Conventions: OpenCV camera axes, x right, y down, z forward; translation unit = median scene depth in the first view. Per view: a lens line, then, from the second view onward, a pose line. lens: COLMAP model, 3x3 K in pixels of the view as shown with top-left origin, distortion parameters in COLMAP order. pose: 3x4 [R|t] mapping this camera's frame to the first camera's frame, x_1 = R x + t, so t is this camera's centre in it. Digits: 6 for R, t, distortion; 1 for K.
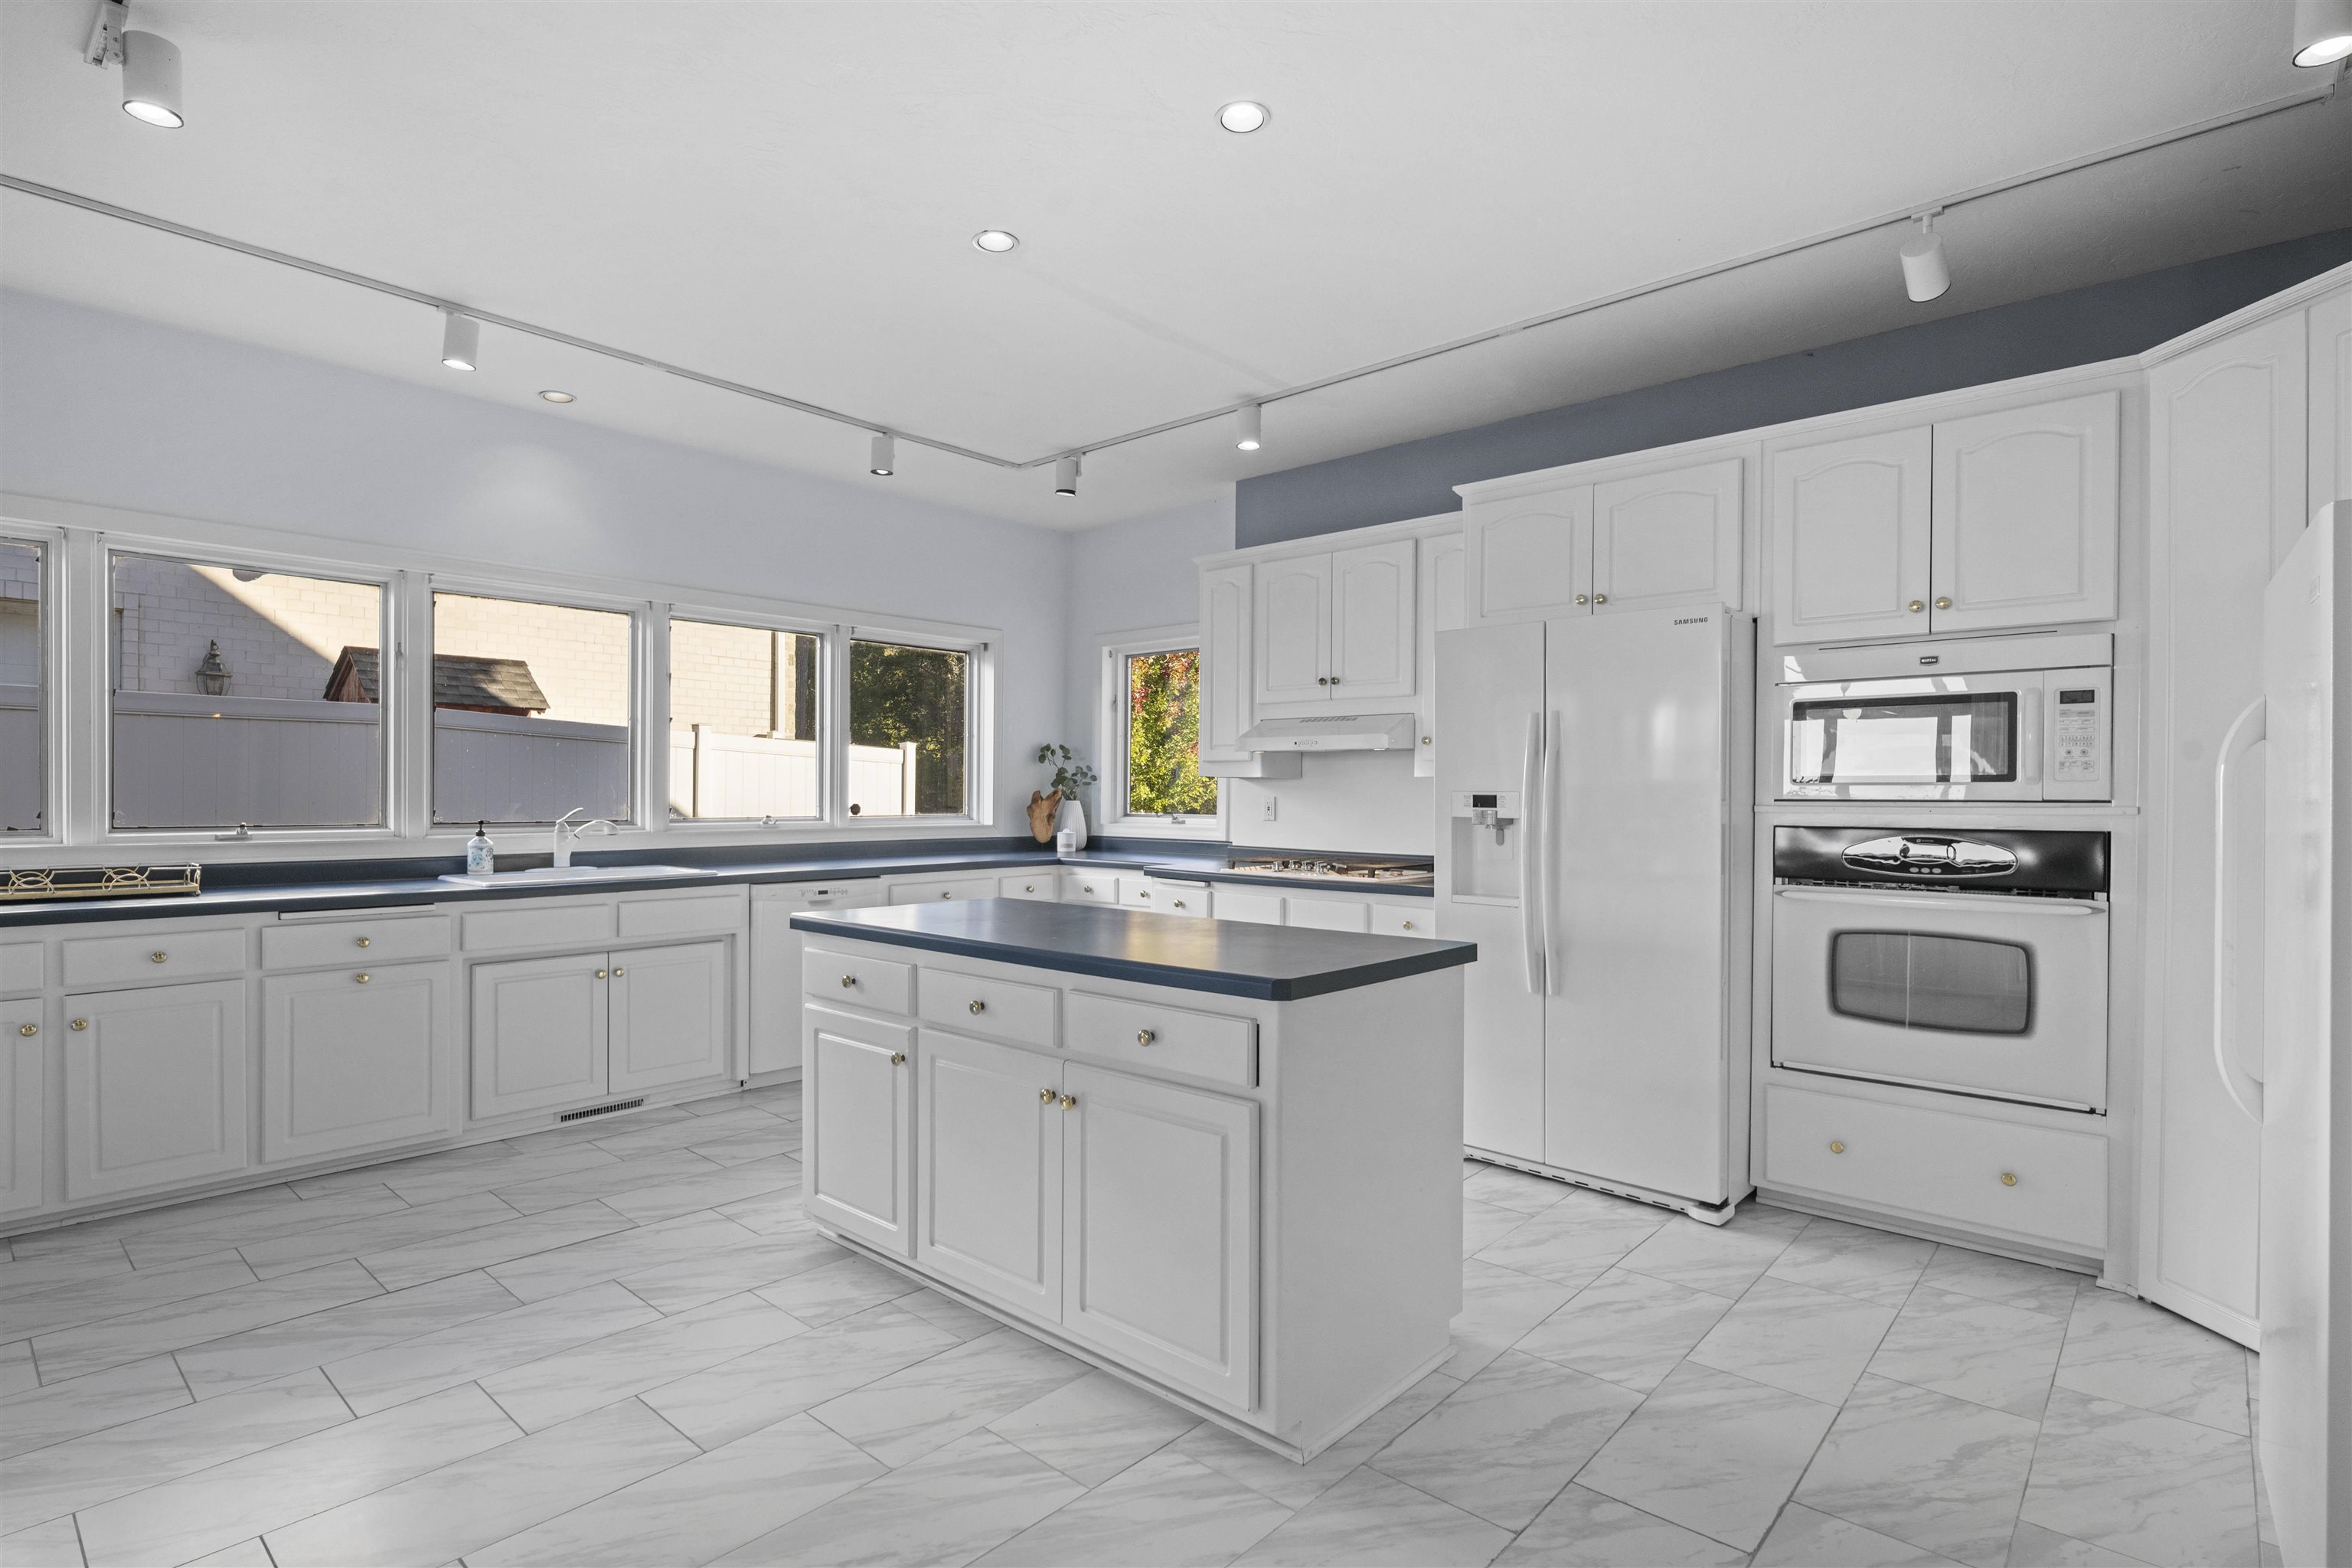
lens RADIAL K [[1134.7, 0, 1159.4], [0, 1134.7, 797.2], [0, 0, 1]] dist [0.006049, -0.001610]
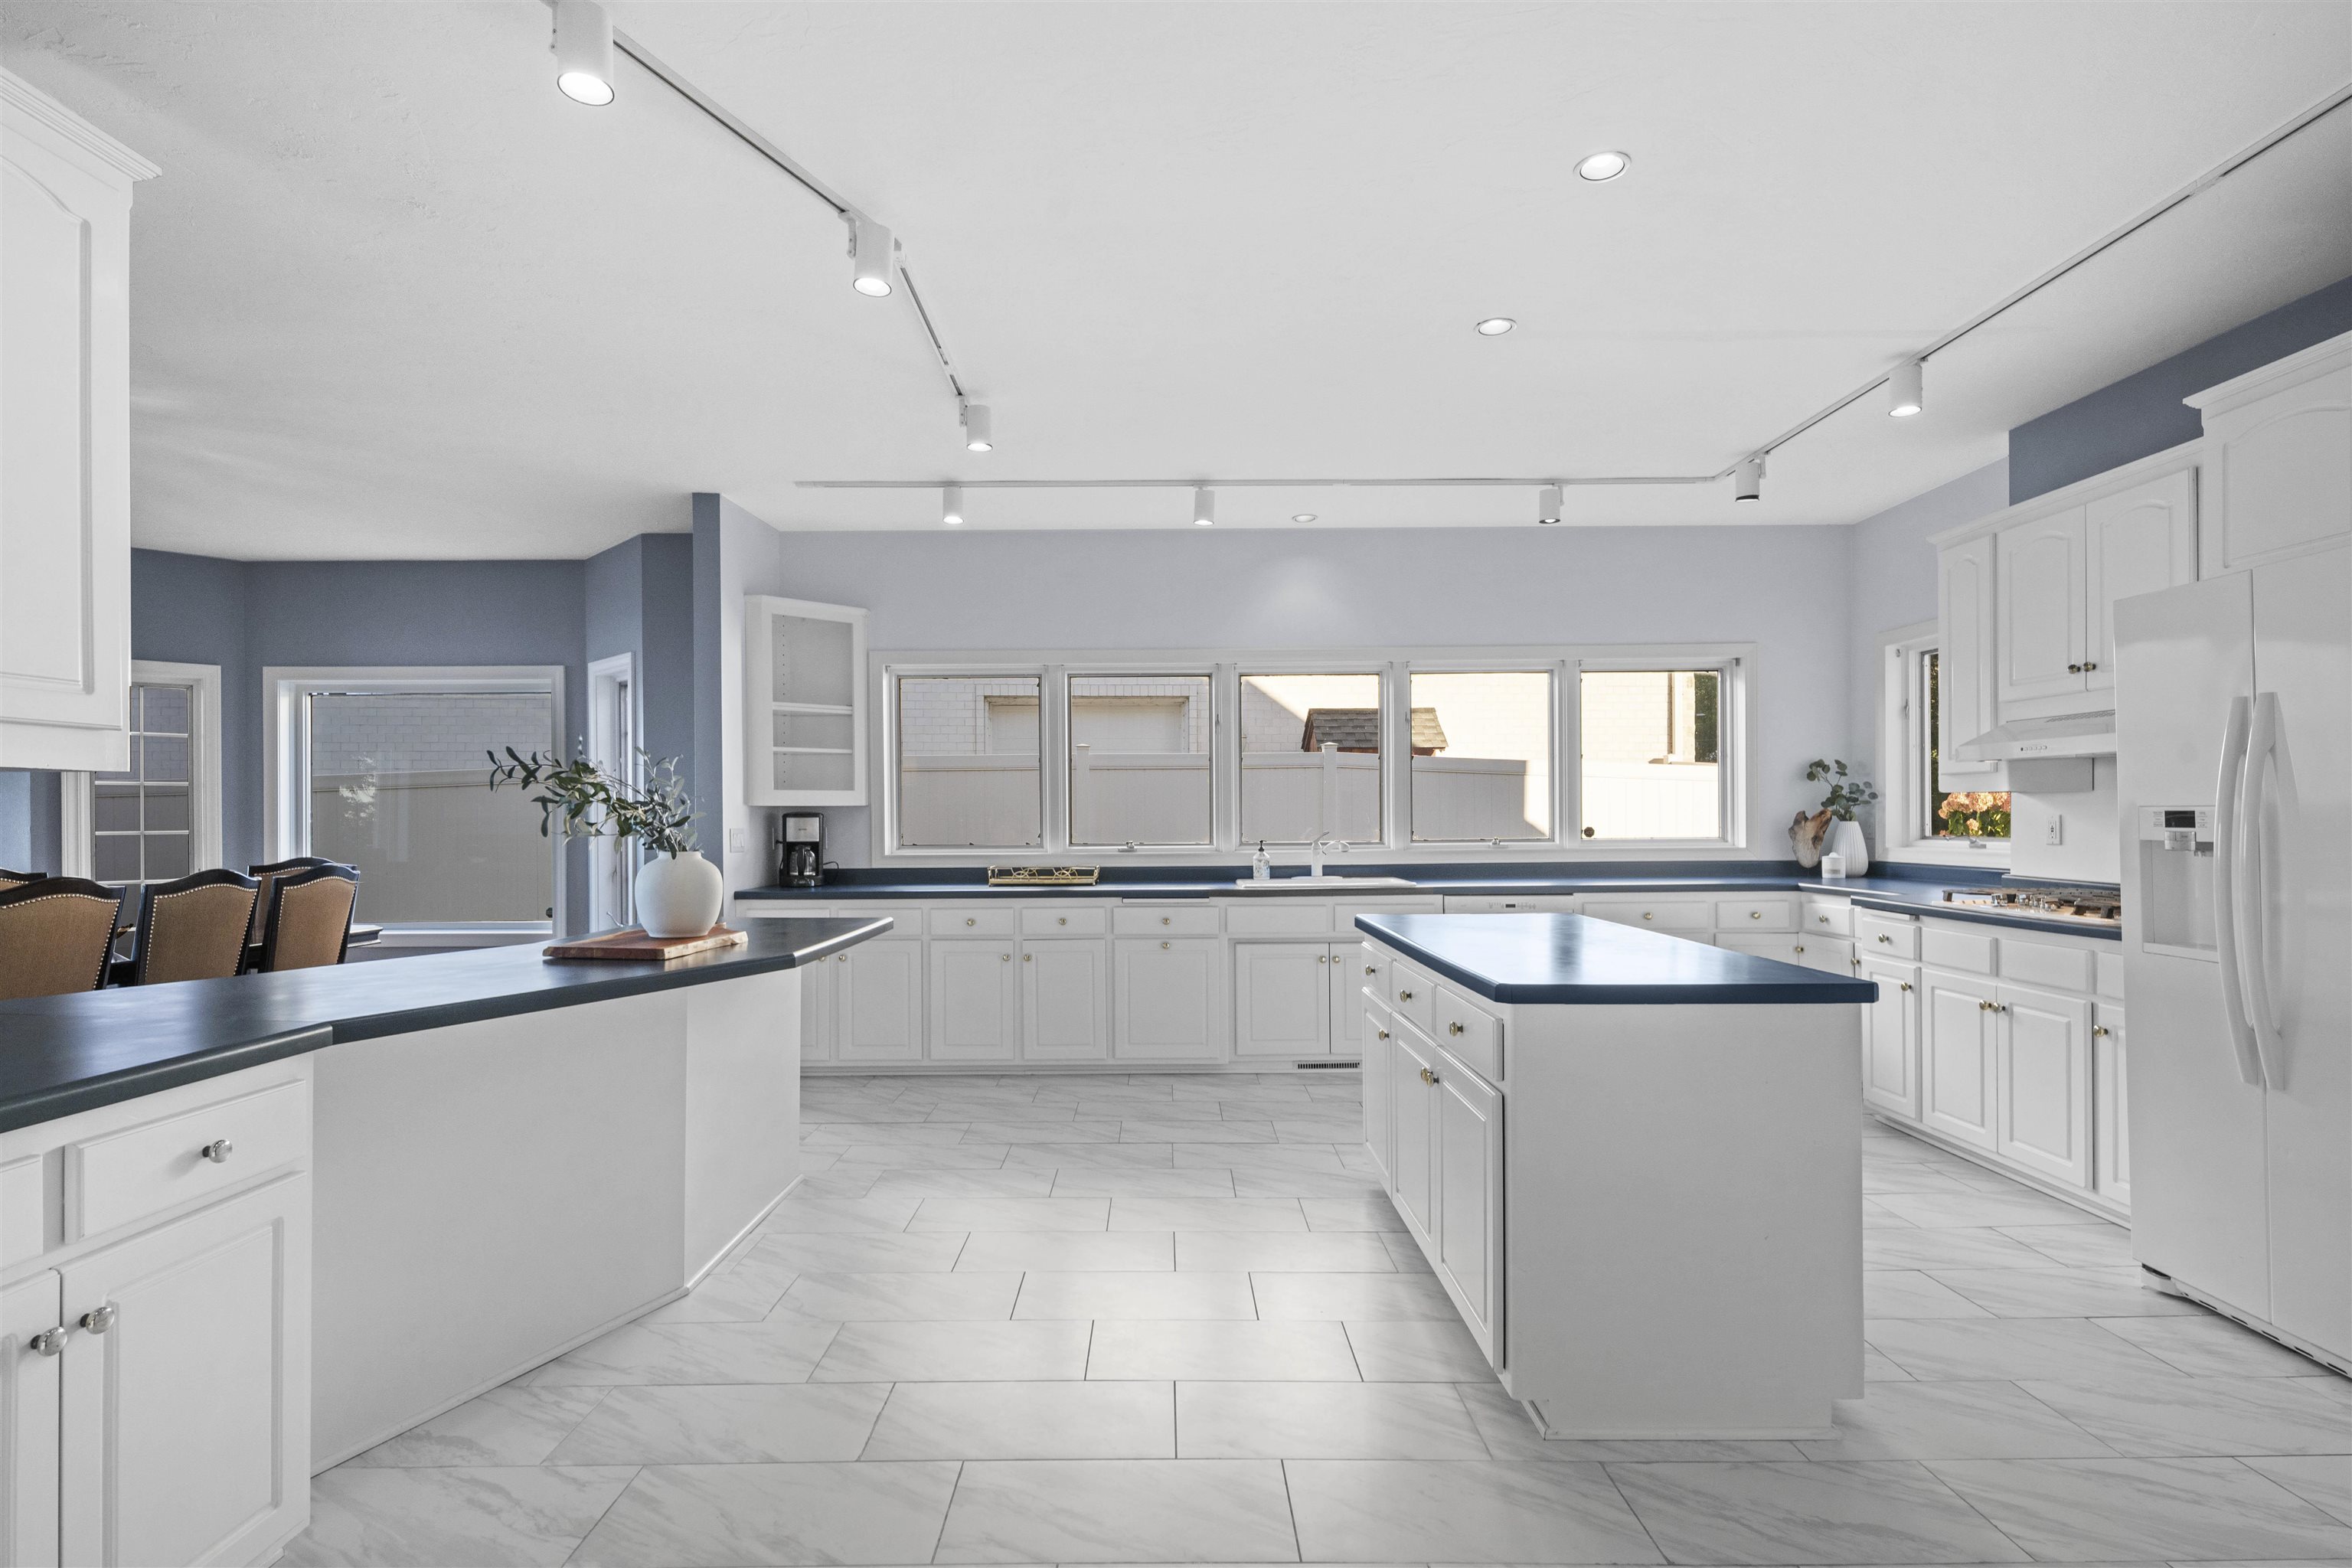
lens RADIAL K [[1134.7, 0, 1189.5], [0, 1134.7, 805.4], [0, 0, 1]] dist [0.006049, -0.001610]
pose [[0.681970, -0.018332, -0.731150, 0.351307], [0.008394, 0.999816, -0.017239, 0.001826], [0.731332, 0.005619, 0.681999, 0.008813]]
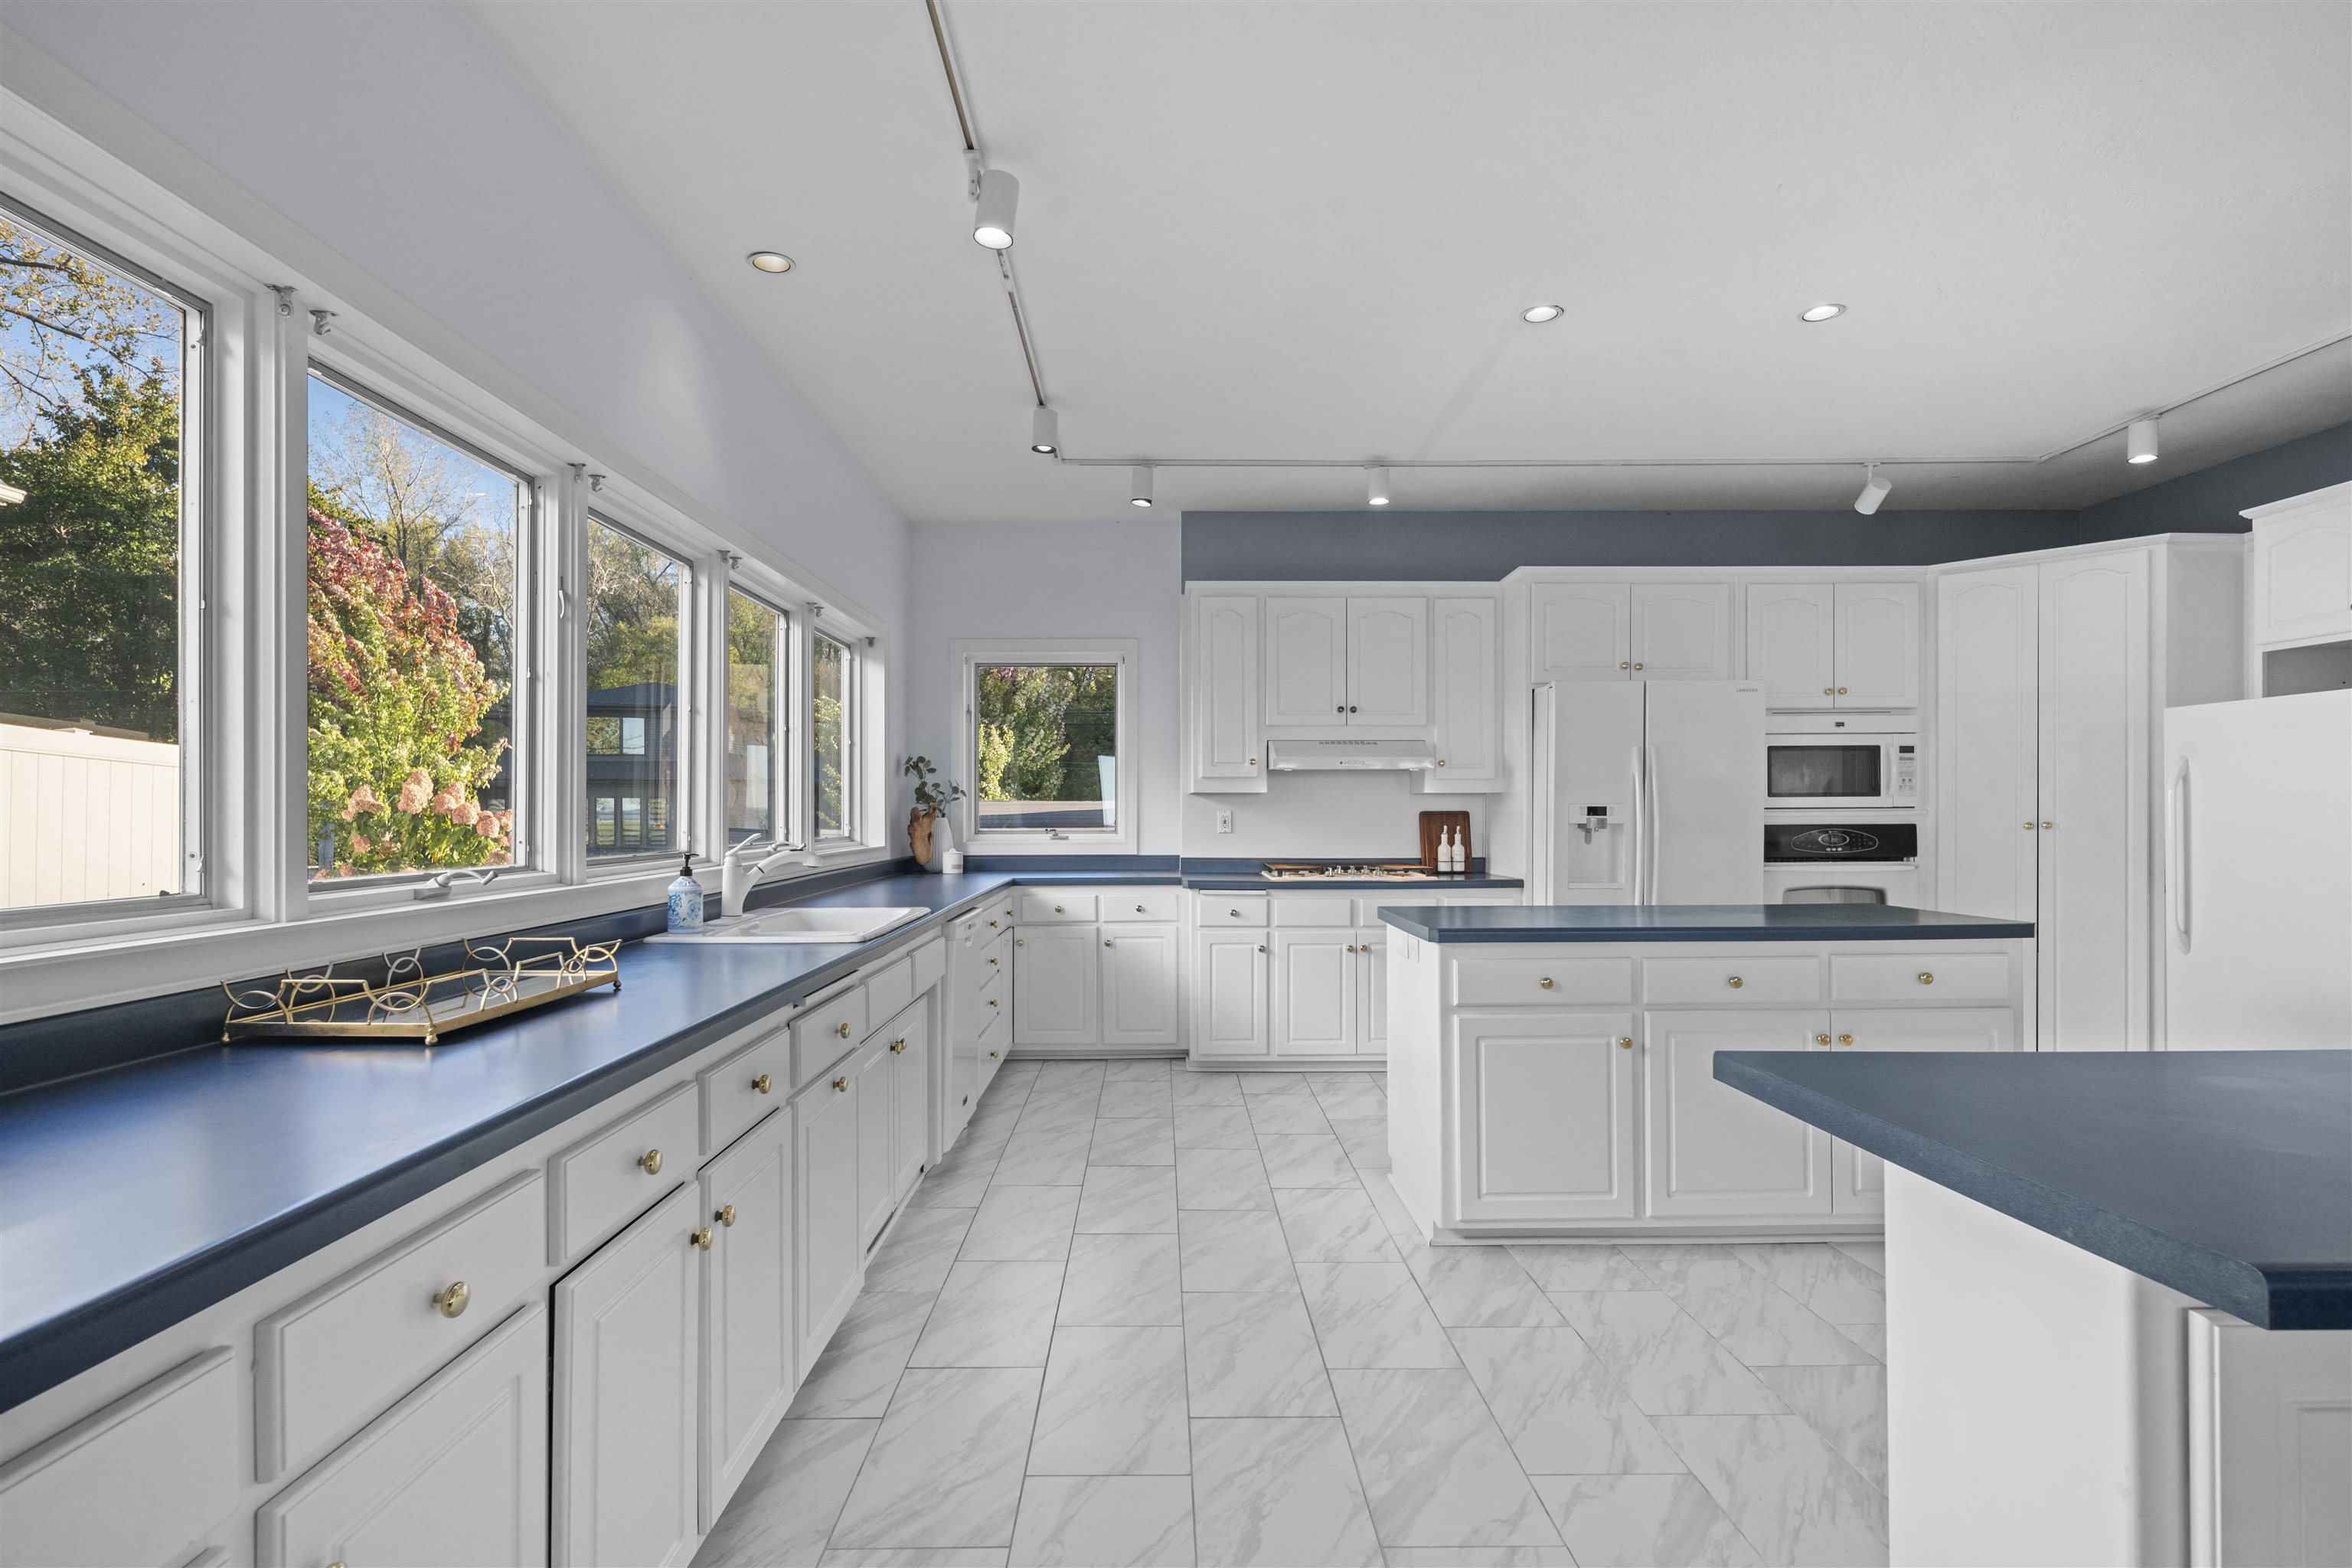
lens RADIAL K [[1134.7, 0, 1155.1], [0, 1134.7, 810.5], [0, 0, 1]] dist [0.006049, -0.001610]
pose [[0.739400, -0.007734, 0.673222, -0.879833], [0.009835, 0.999951, 0.000685, -0.003023], [-0.673195, 0.006115, 0.739440, 0.319875]]
